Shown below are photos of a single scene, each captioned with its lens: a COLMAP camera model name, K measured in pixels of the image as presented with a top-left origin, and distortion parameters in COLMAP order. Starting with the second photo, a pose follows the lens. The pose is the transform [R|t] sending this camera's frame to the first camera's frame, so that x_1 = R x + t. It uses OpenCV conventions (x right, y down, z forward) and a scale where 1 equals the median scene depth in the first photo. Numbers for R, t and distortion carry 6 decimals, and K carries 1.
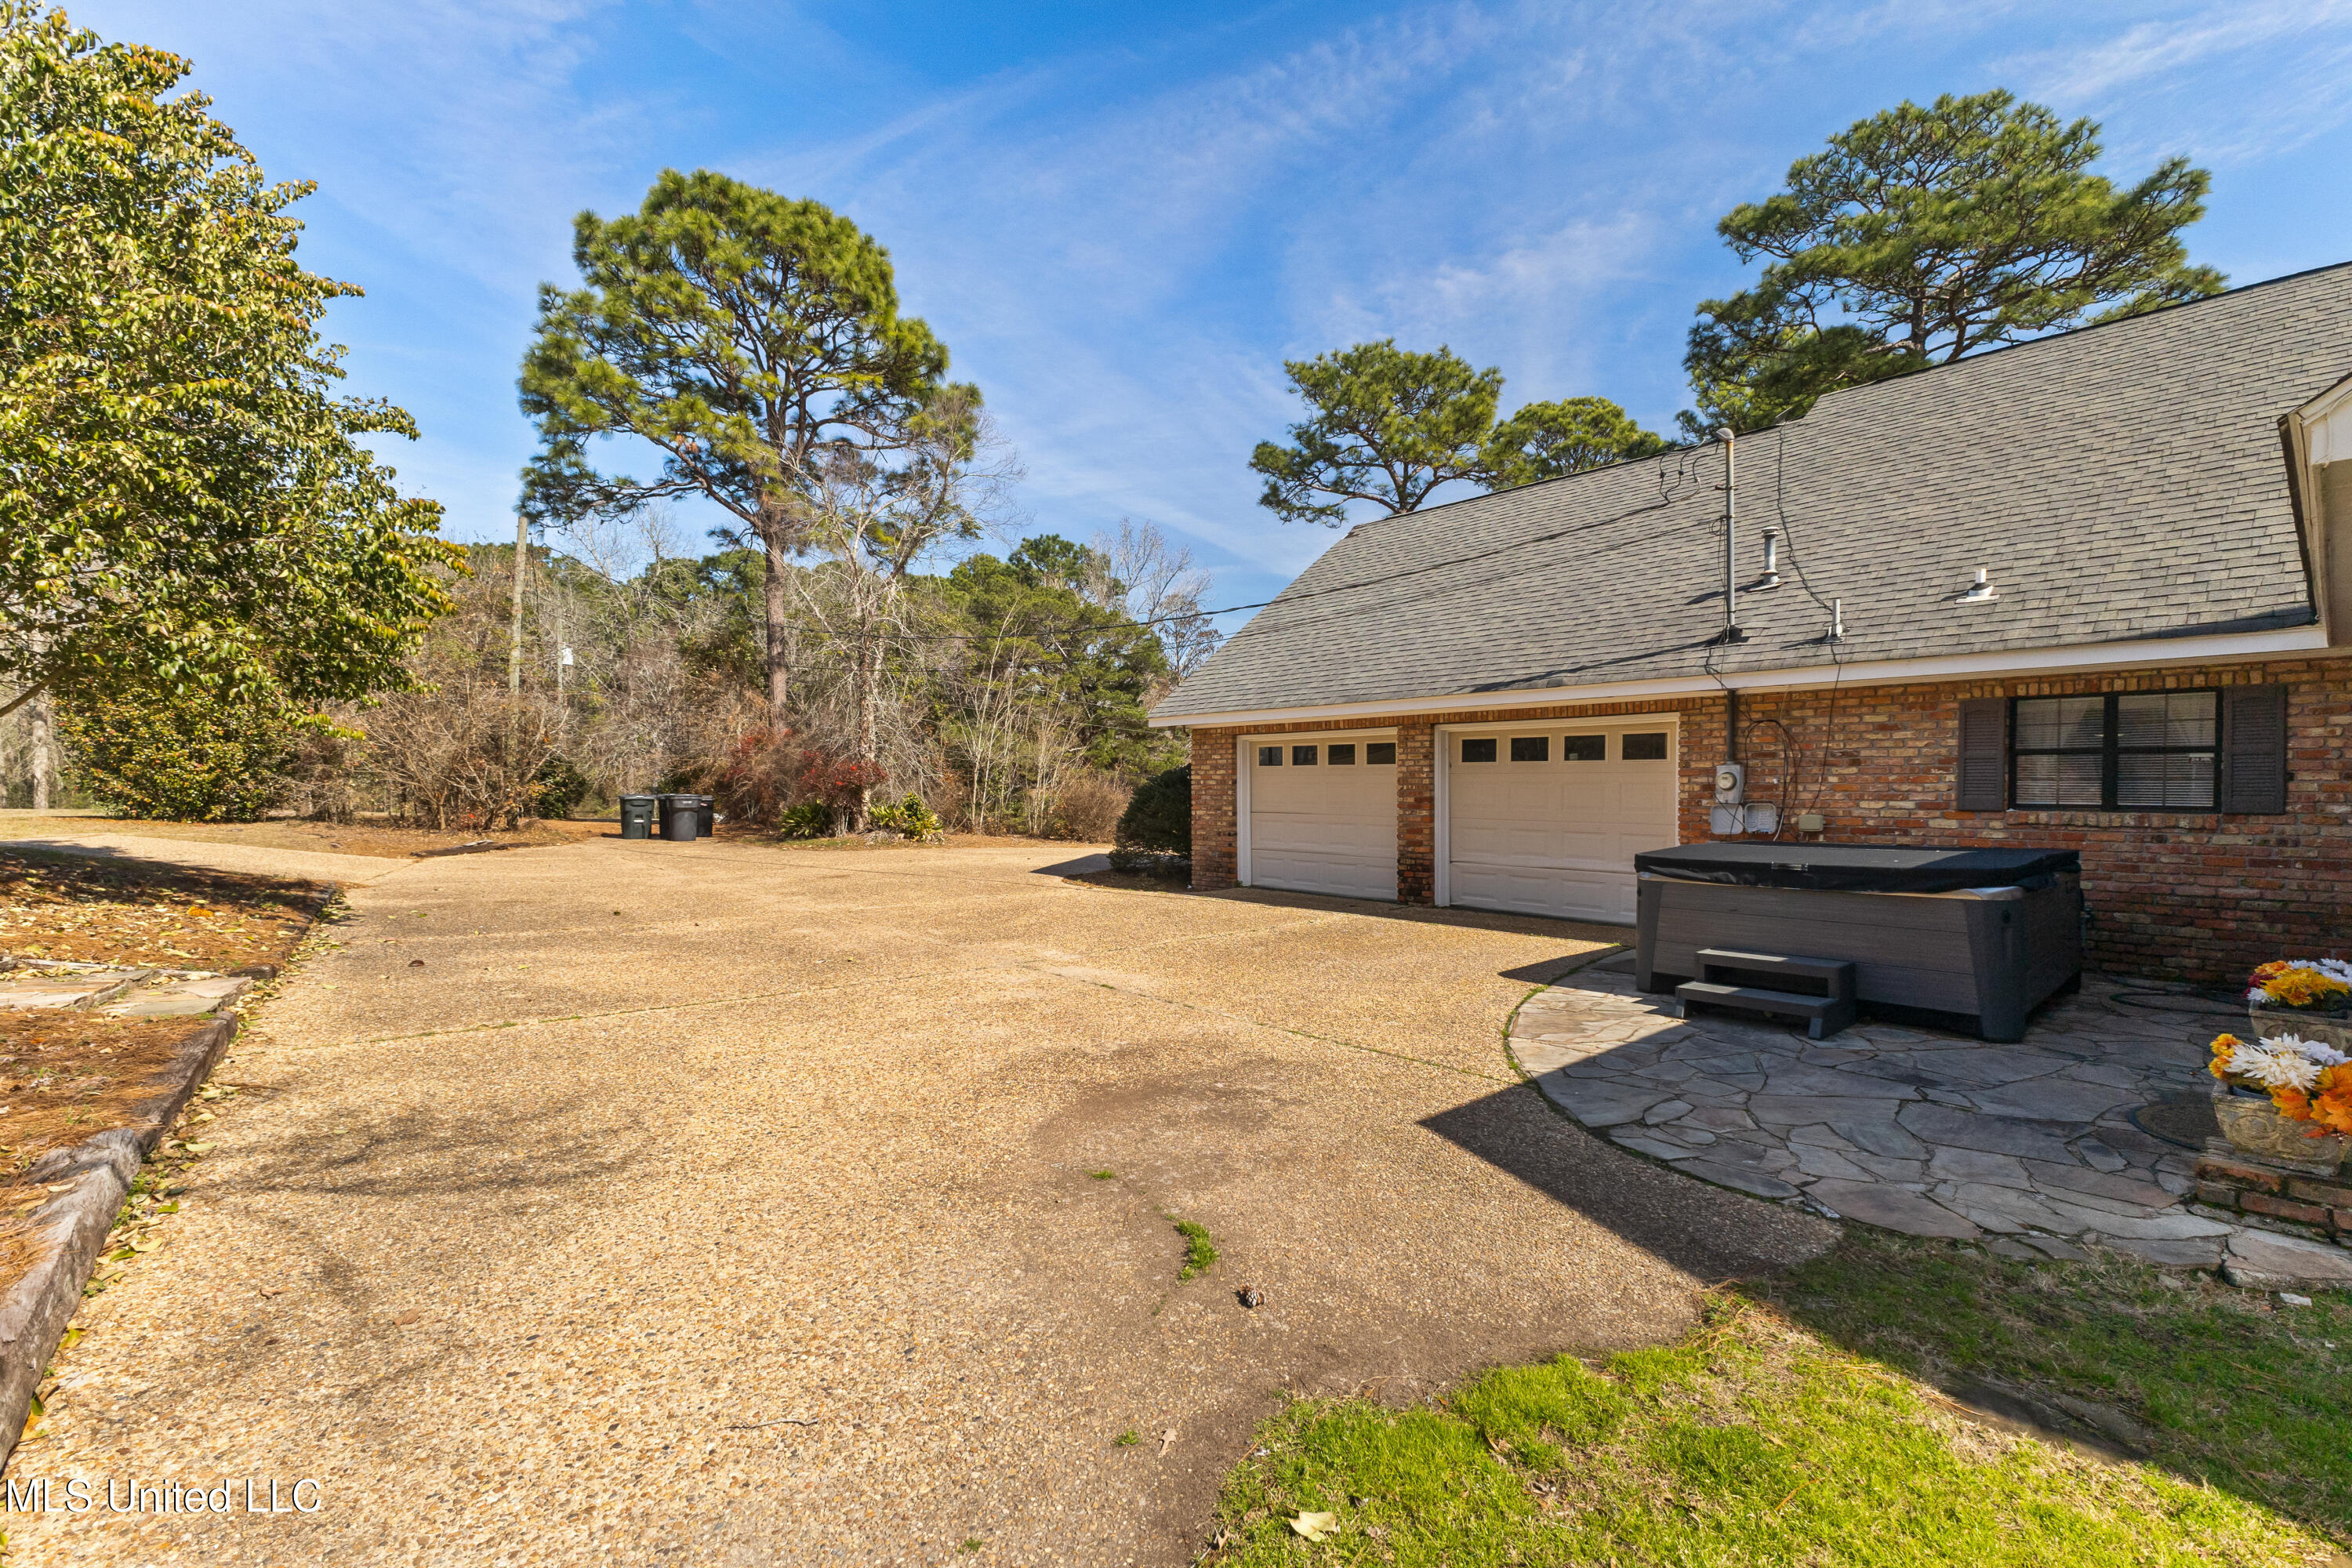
lens RADIAL K [[1016.5, 0, 1172.1], [0, 1016.5, 818.7], [0, 0, 1]] dist [0.000075, 0.000666]
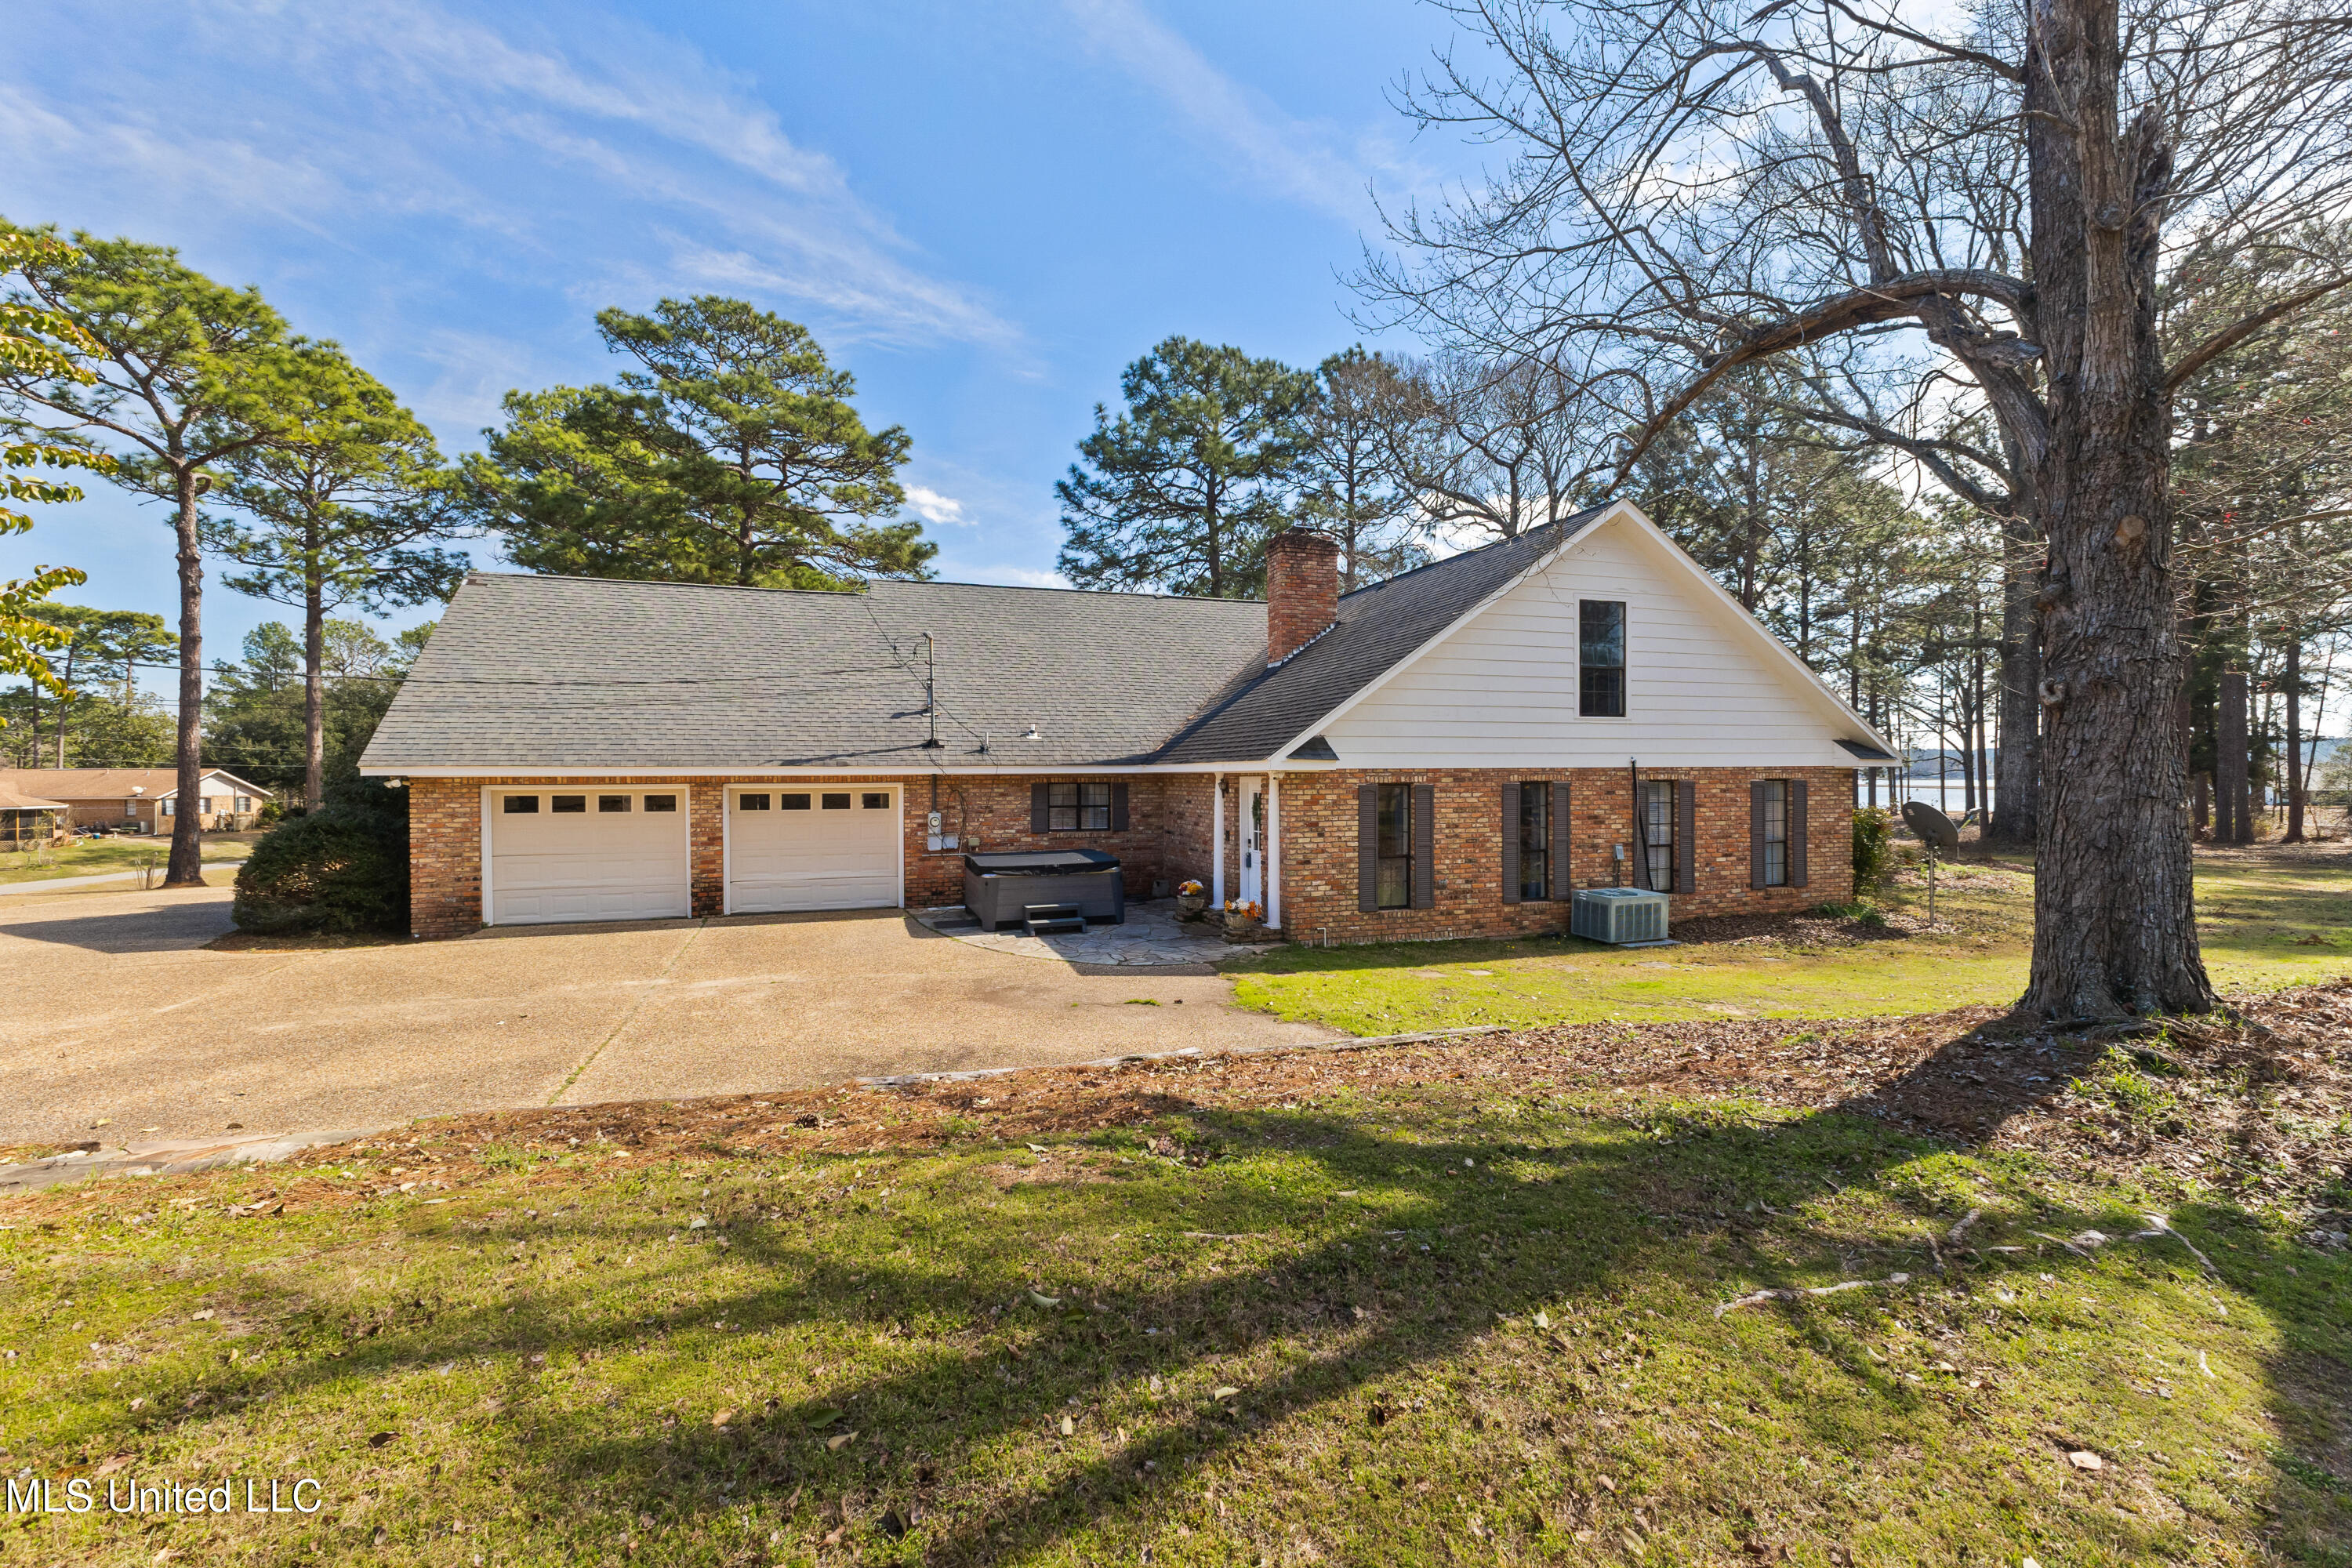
lens RADIAL K [[1016.5, 0, 1179.4], [0, 1016.5, 774.4], [0, 0, 1]] dist [0.000075, 0.000666]
pose [[0.378648, -0.003556, 0.925534, -0.725351], [0.035038, 0.999331, -0.010494, -0.064137], [-0.924877, 0.036402, 0.378519, -0.084336]]
